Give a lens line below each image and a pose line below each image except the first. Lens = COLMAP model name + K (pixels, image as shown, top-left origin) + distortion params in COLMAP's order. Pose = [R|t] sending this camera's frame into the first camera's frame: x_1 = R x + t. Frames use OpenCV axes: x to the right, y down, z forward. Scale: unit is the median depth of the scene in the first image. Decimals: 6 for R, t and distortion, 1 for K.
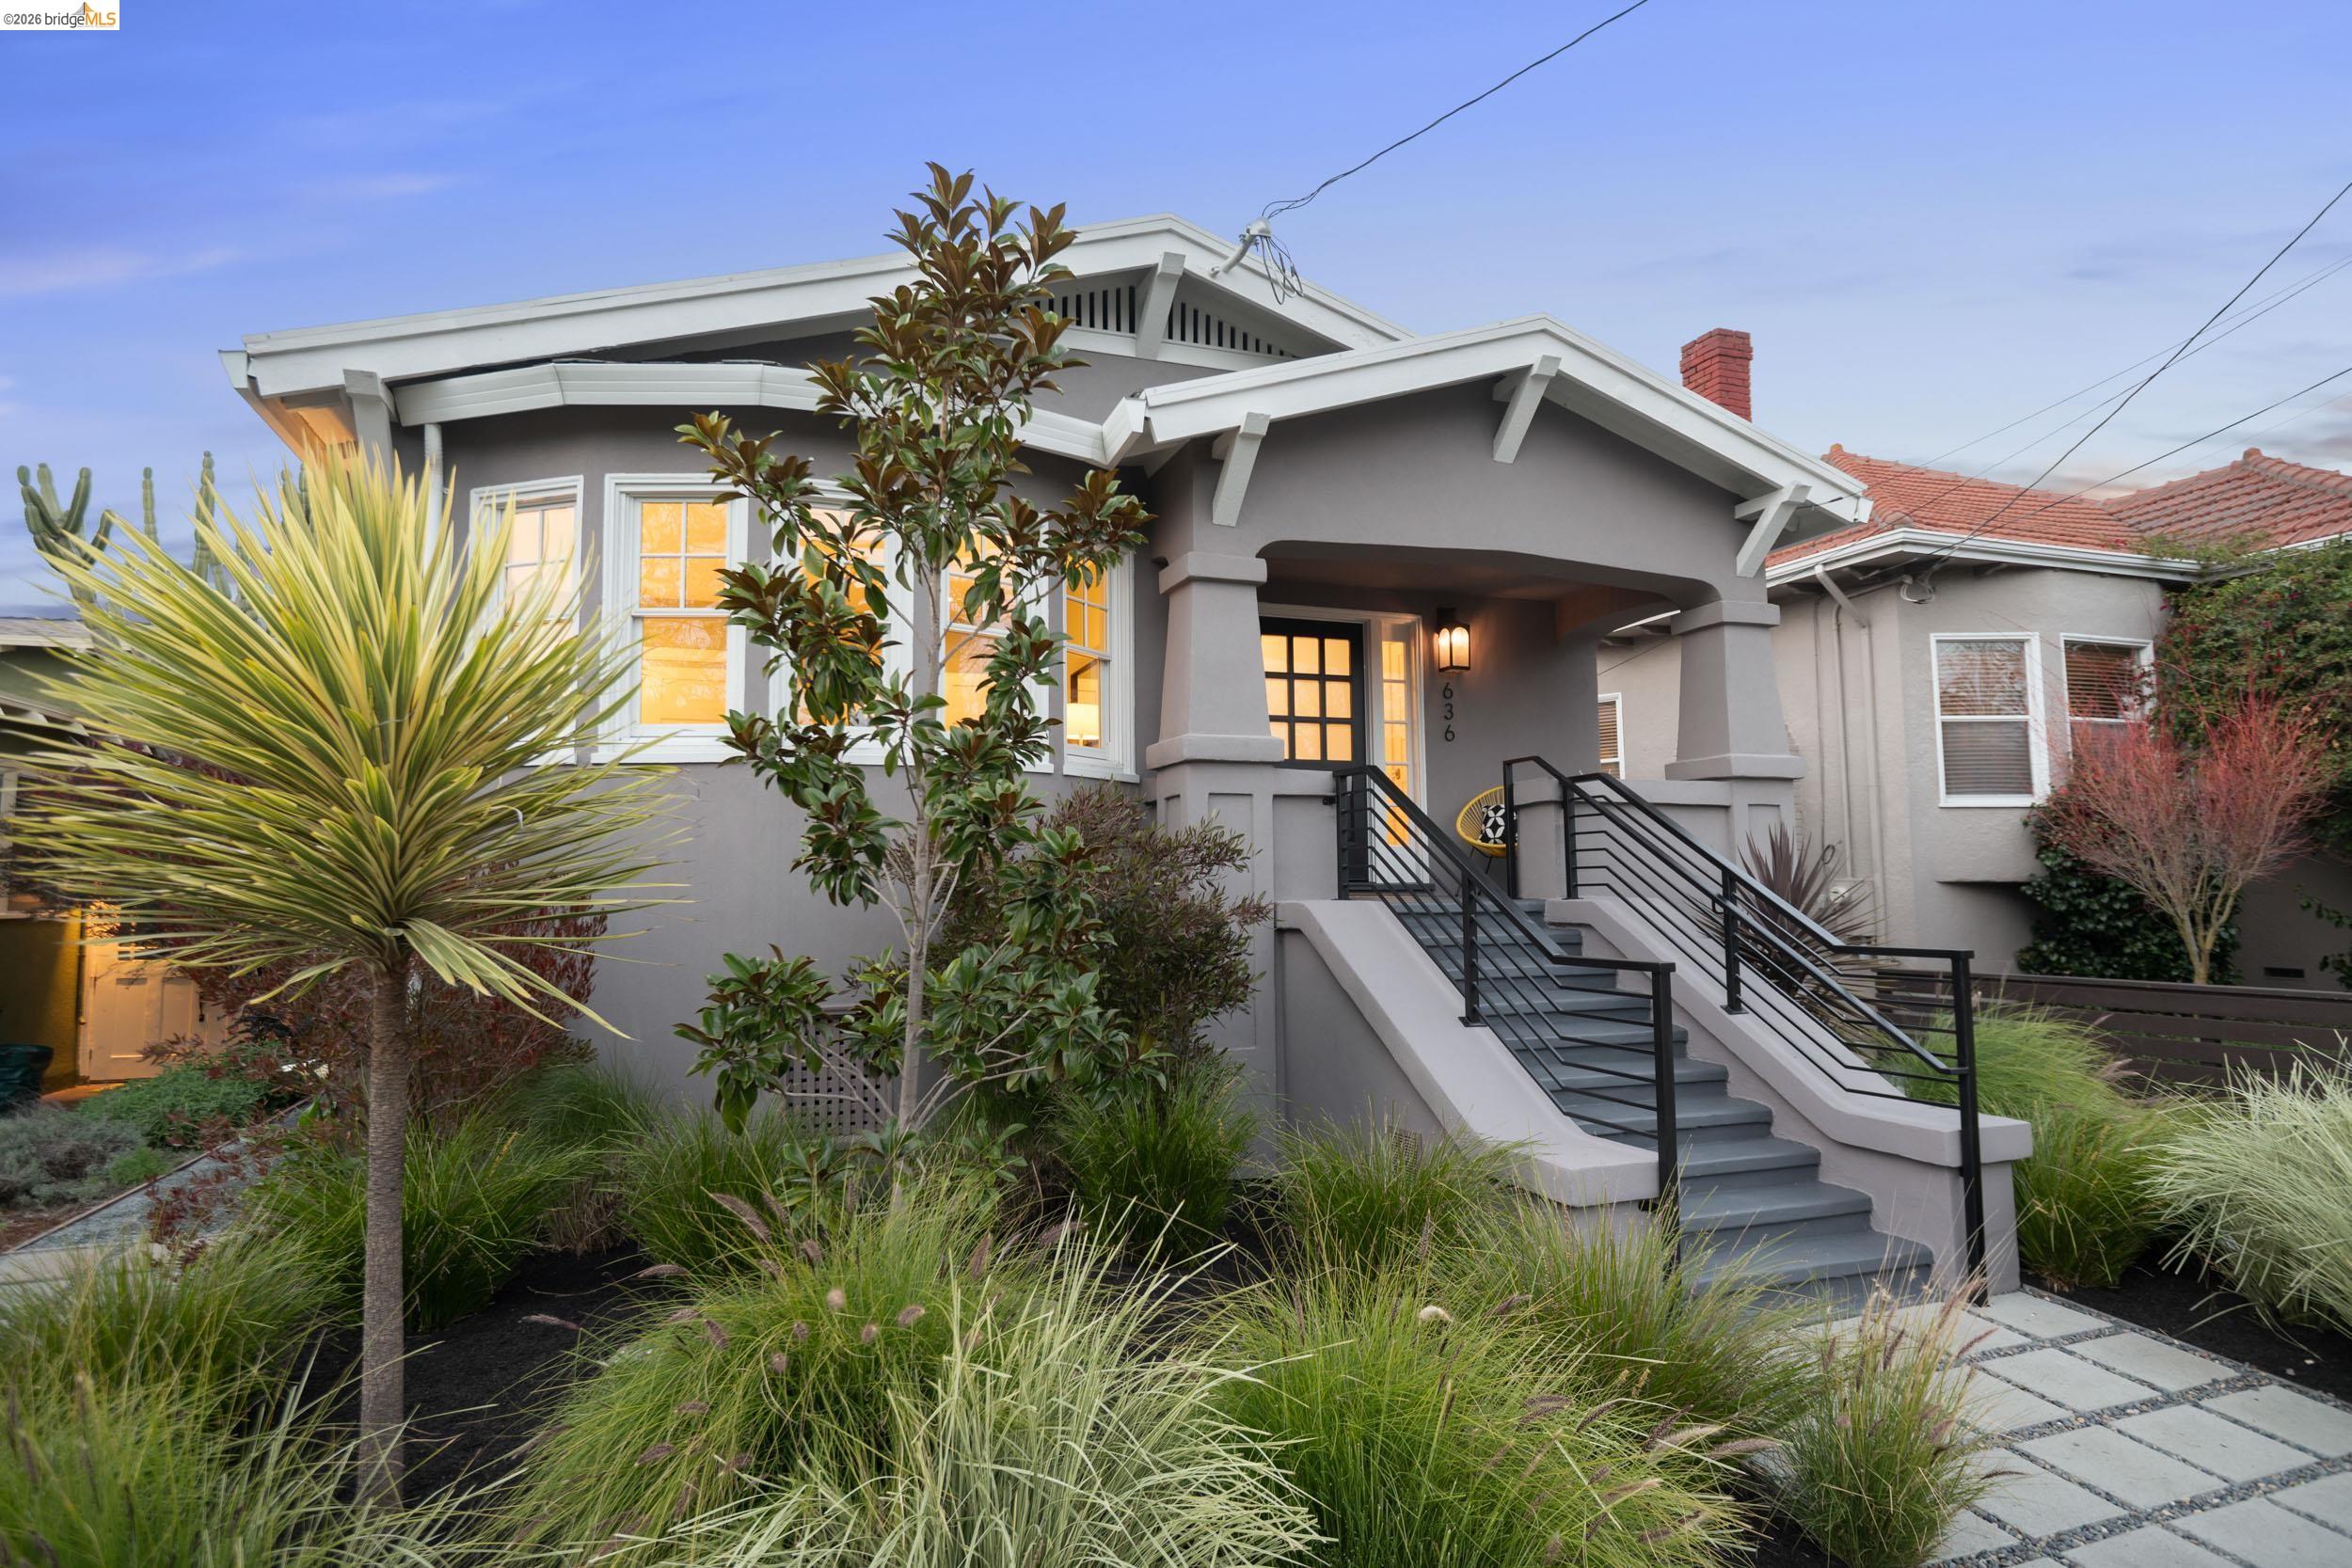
lens RADIAL K [[1273.1, 0, 1175.3], [0, 1273.1, 780.4], [0, 0, 1]] dist [-0.002237, -0.000222]
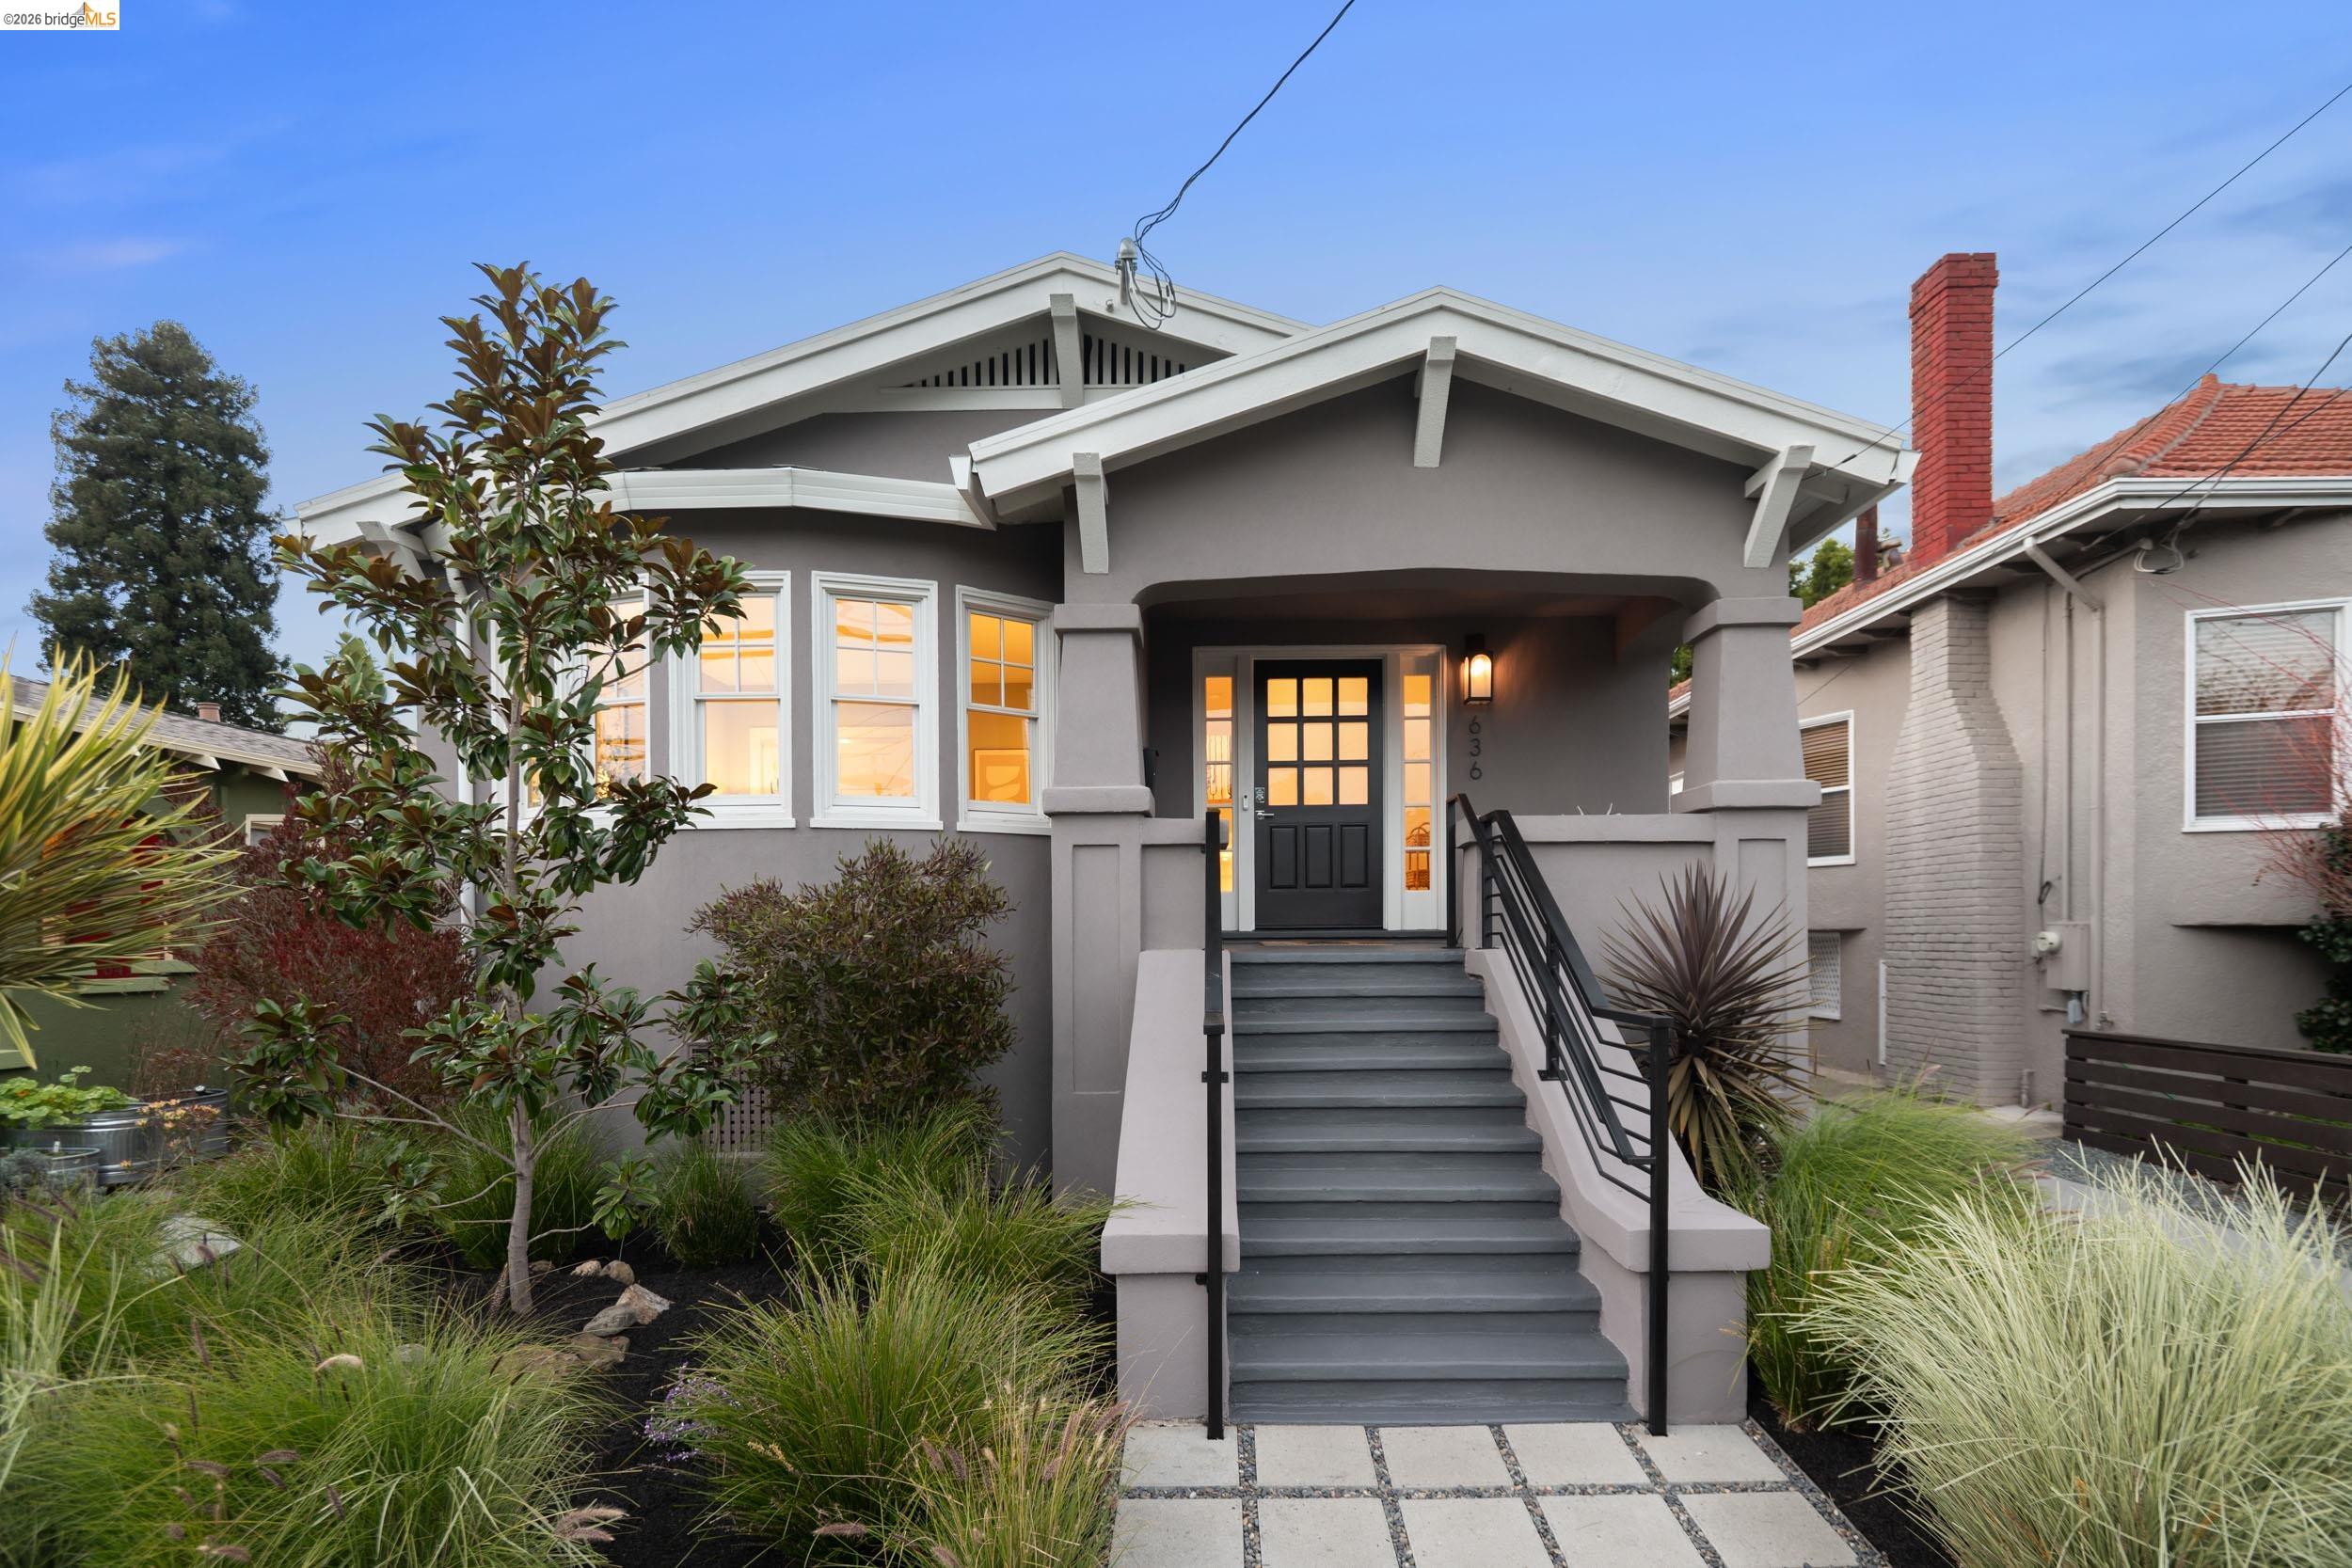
lens RADIAL K [[1183.6, 0, 1180.4], [0, 1183.6, 955.1], [0, 0, 1]] dist [-0.002052, -0.000660]
pose [[0.939629, 0.004388, -0.342168, 0.313659], [0.031902, 0.994440, 0.100359, 0.003725], [0.340706, -0.105216, 0.934264, 0.098650]]
